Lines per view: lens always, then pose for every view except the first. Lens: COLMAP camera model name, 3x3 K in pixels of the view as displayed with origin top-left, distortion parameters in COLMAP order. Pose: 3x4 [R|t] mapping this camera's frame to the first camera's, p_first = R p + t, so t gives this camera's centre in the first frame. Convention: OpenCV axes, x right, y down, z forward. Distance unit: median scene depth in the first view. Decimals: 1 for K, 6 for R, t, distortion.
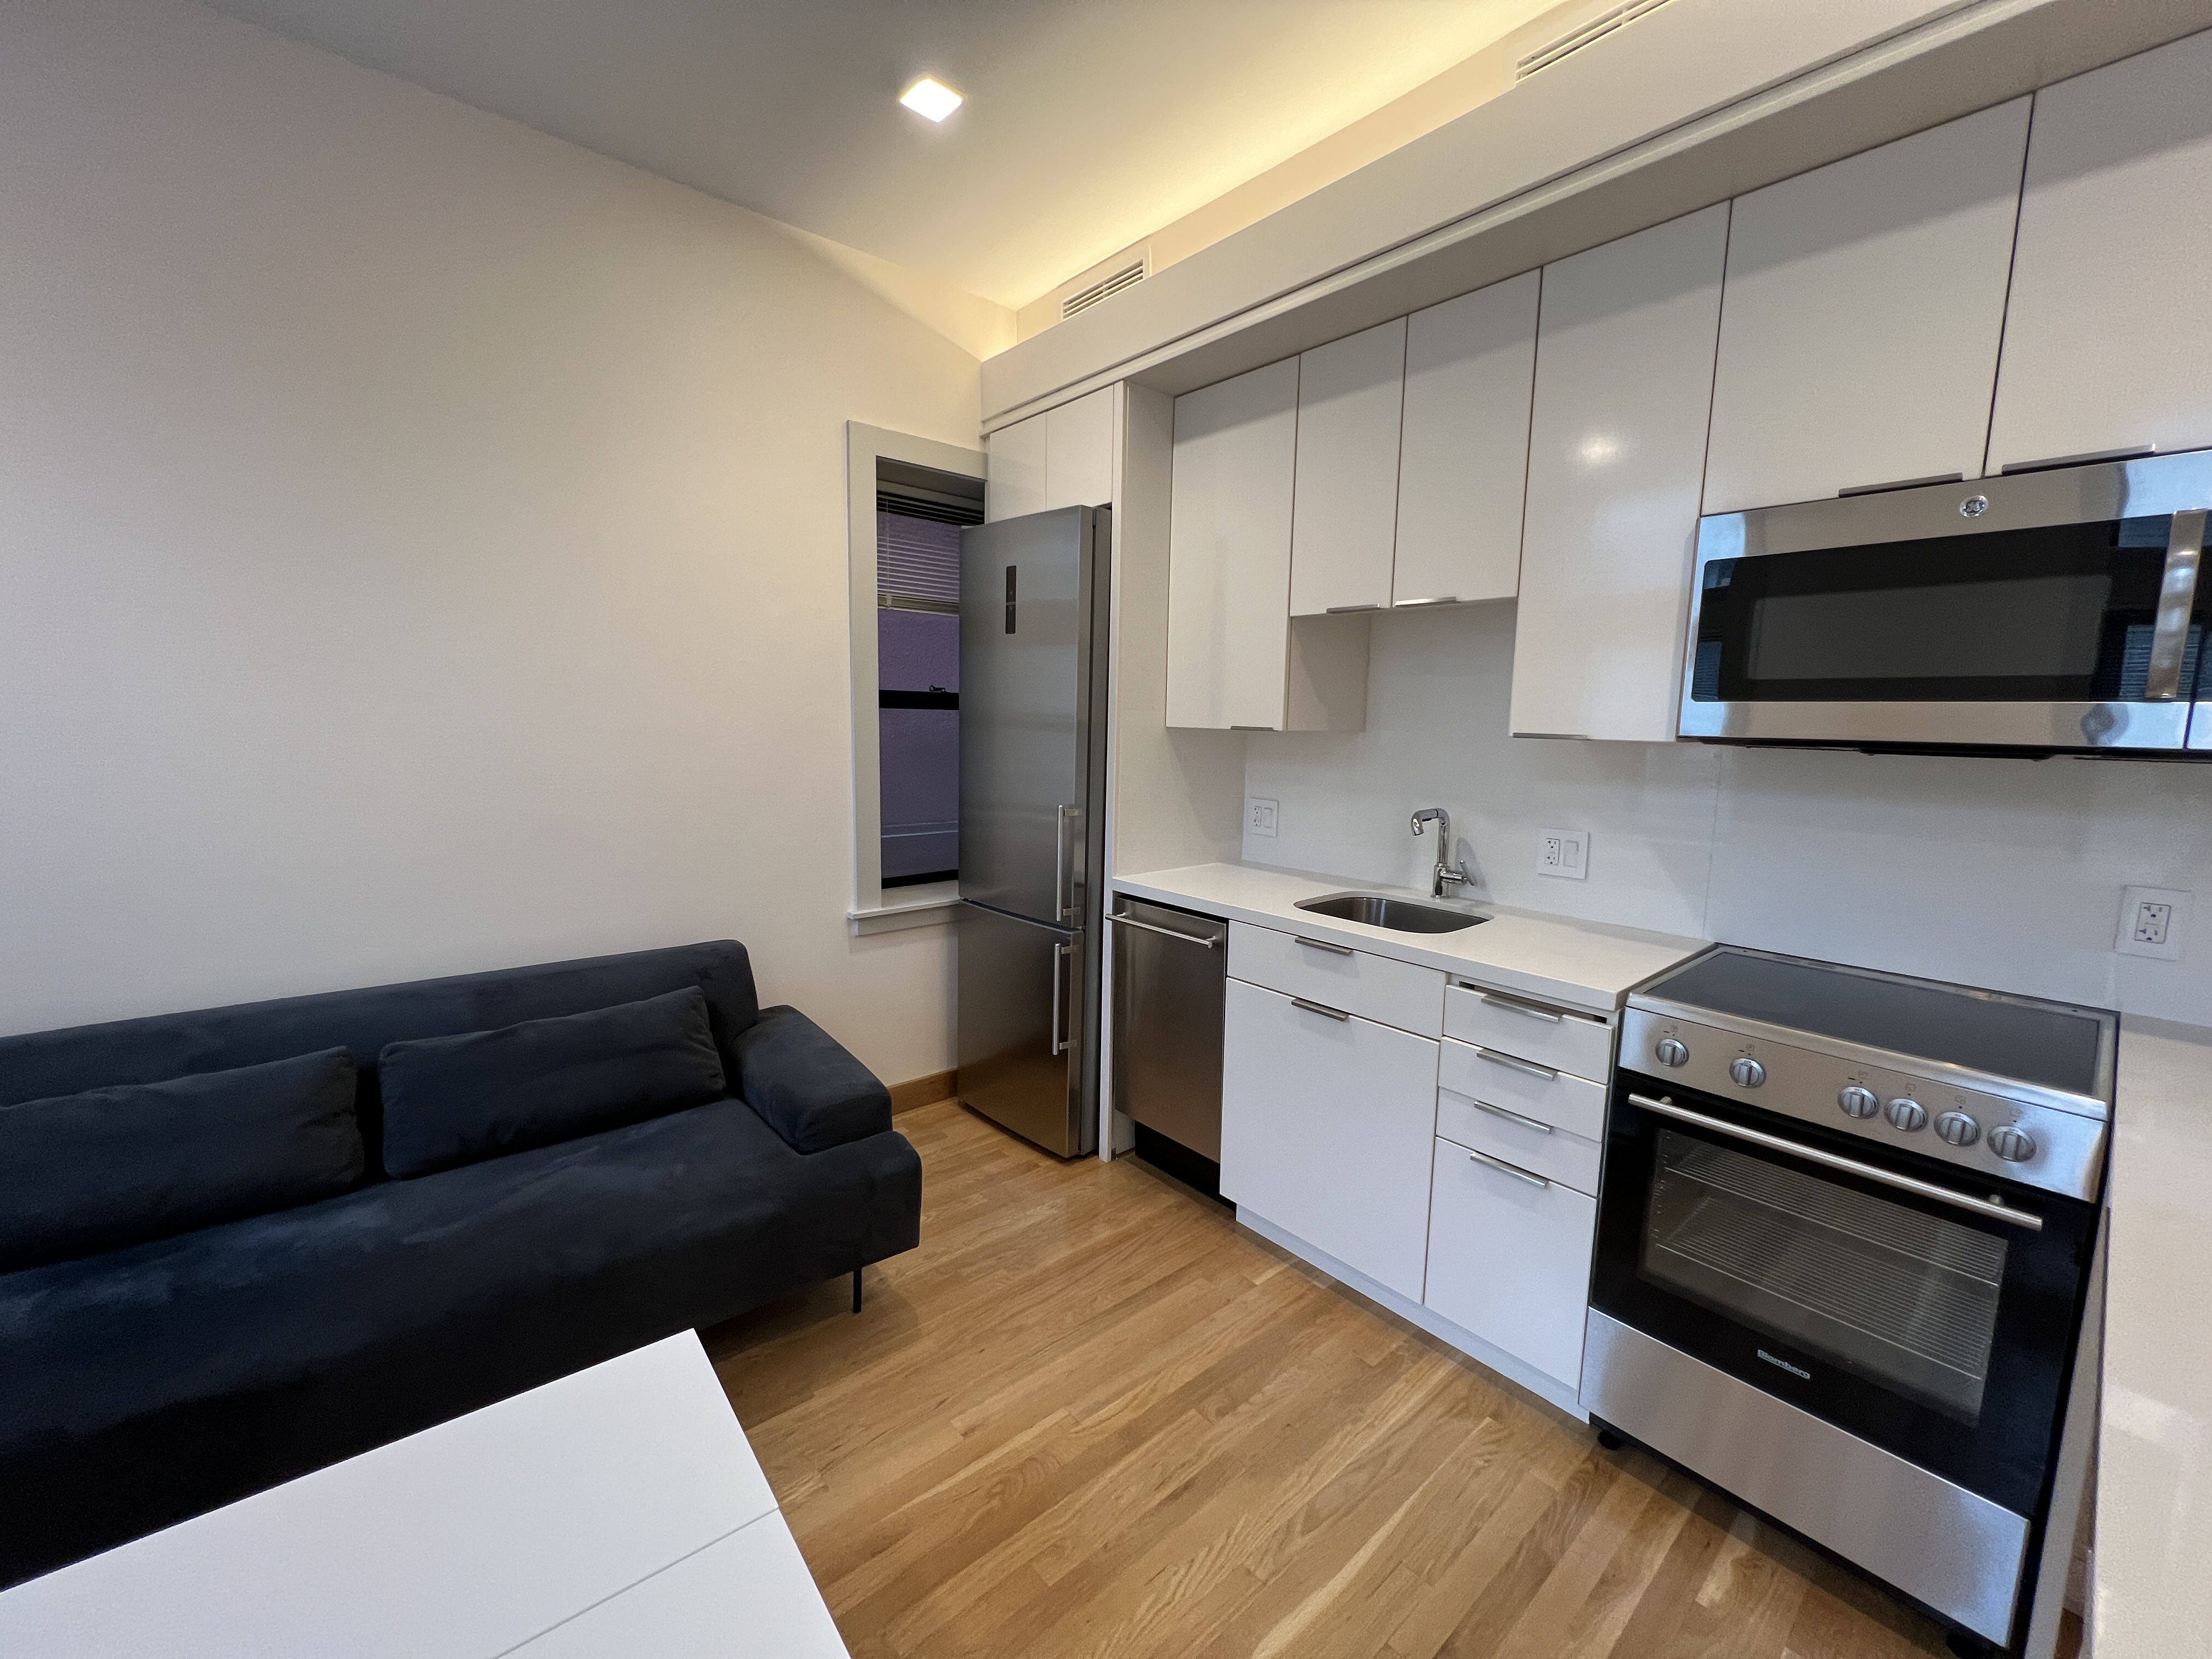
lens RADIAL K [[887.7, 0, 1102.3], [0, 887.7, 826.5], [0, 0, 1]] dist [-0.001735, -0.000094]
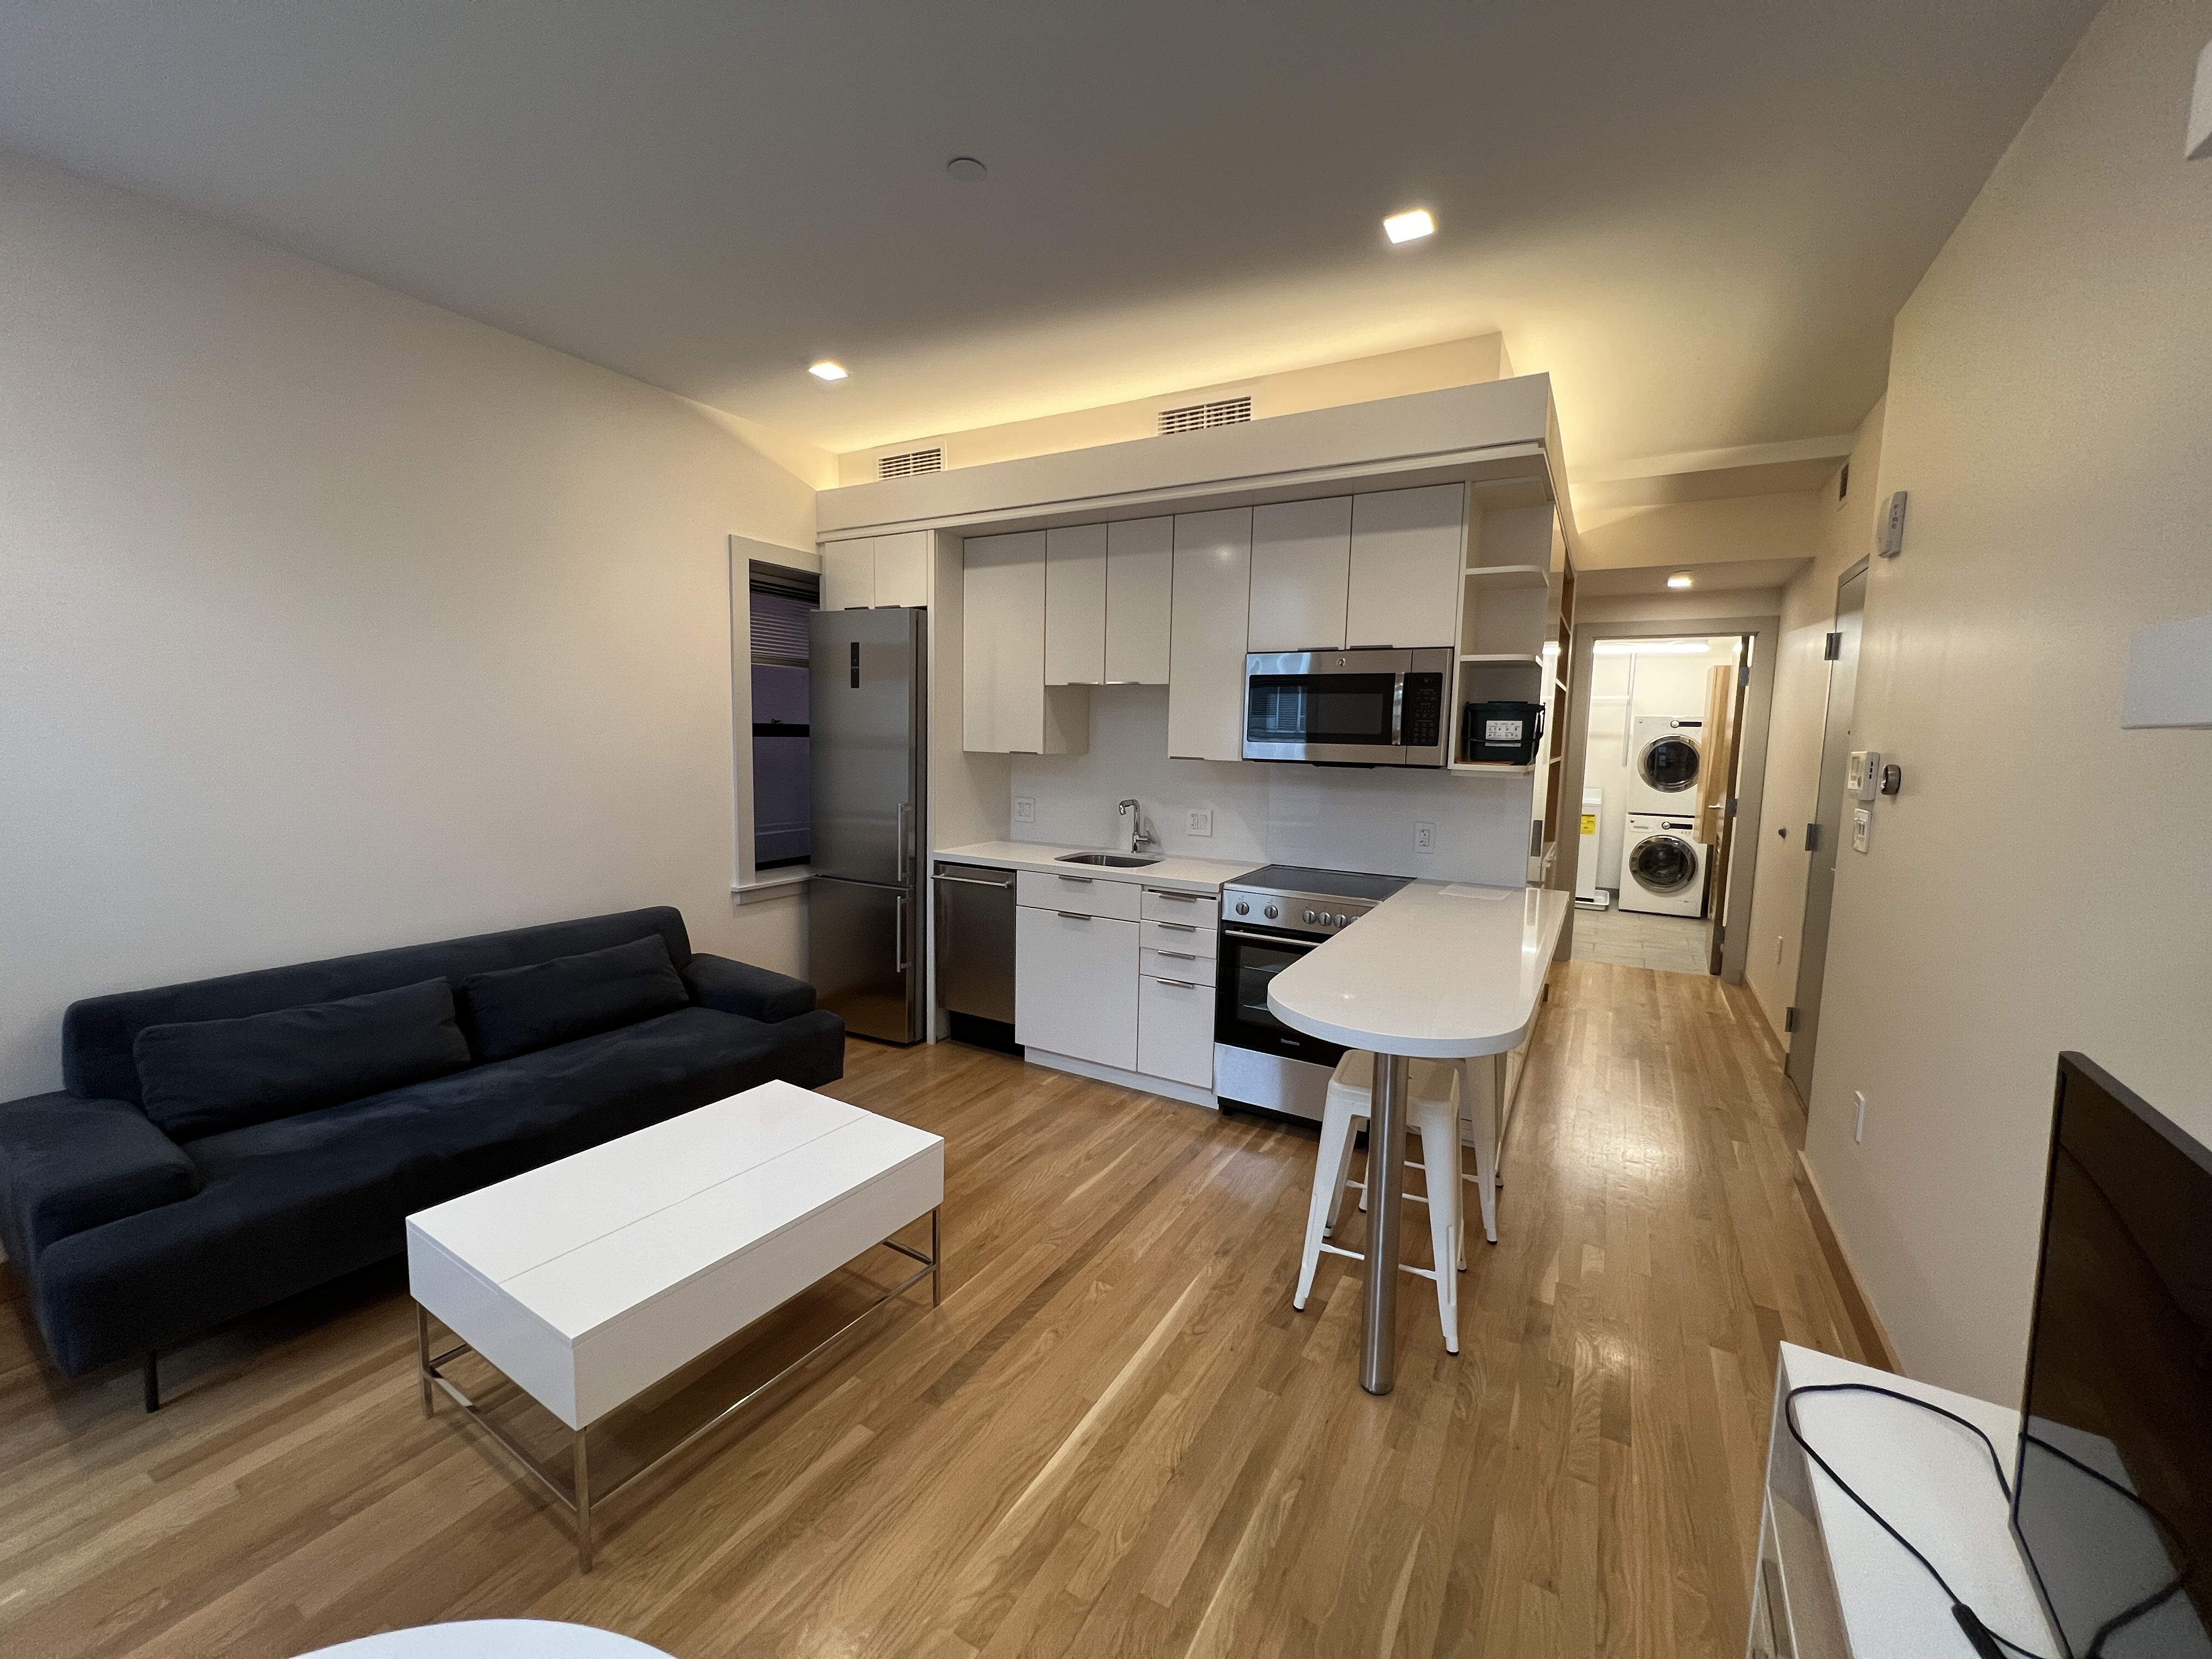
lens RADIAL K [[887.7, 0, 1102.3], [0, 887.7, 826.5], [0, 0, 1]] dist [-0.001735, -0.000094]
pose [[0.944393, -0.033866, 0.327071, -0.240297], [0.037518, 0.999284, -0.004863, 0.038783], [-0.326672, 0.016863, 0.944987, -0.599039]]
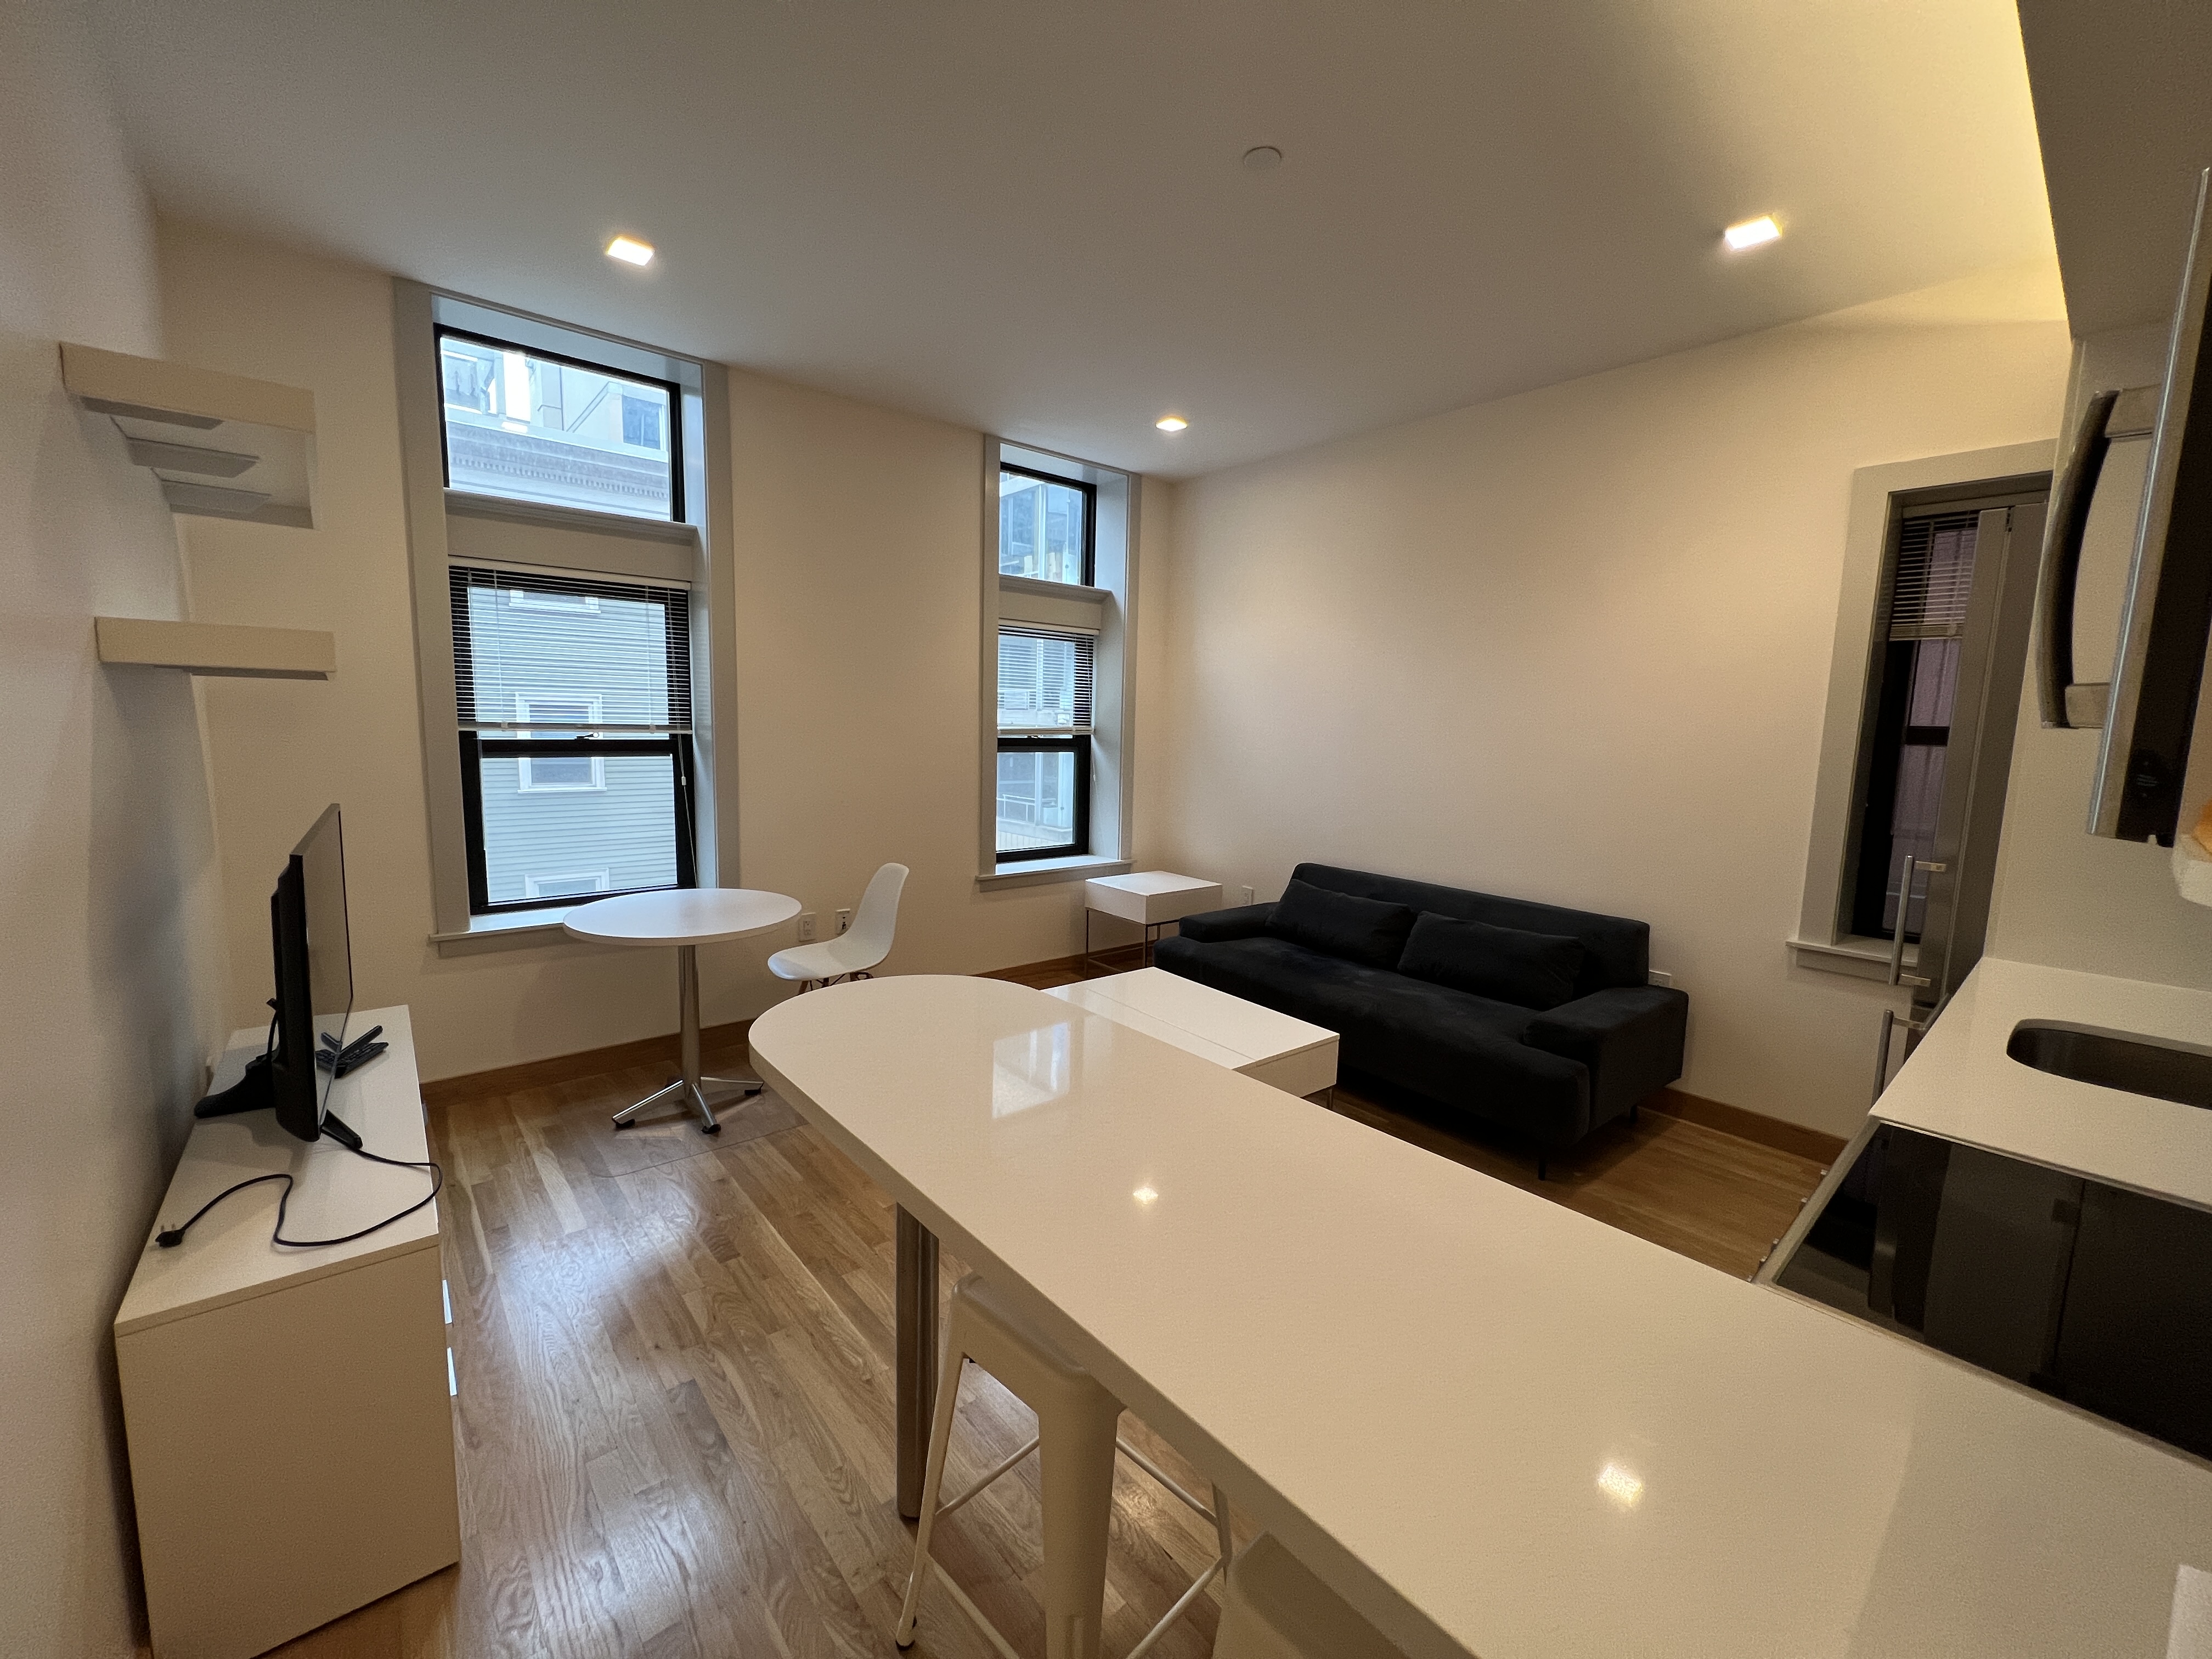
lens RADIAL K [[887.7, 0, 1102.3], [0, 887.7, 826.5], [0, 0, 1]] dist [-0.001735, -0.000094]
pose [[-0.001120, 0.102958, -0.994685, 0.924506], [-0.148702, 0.983610, 0.101979, -0.024851], [0.988881, 0.148026, 0.014209, 0.205055]]
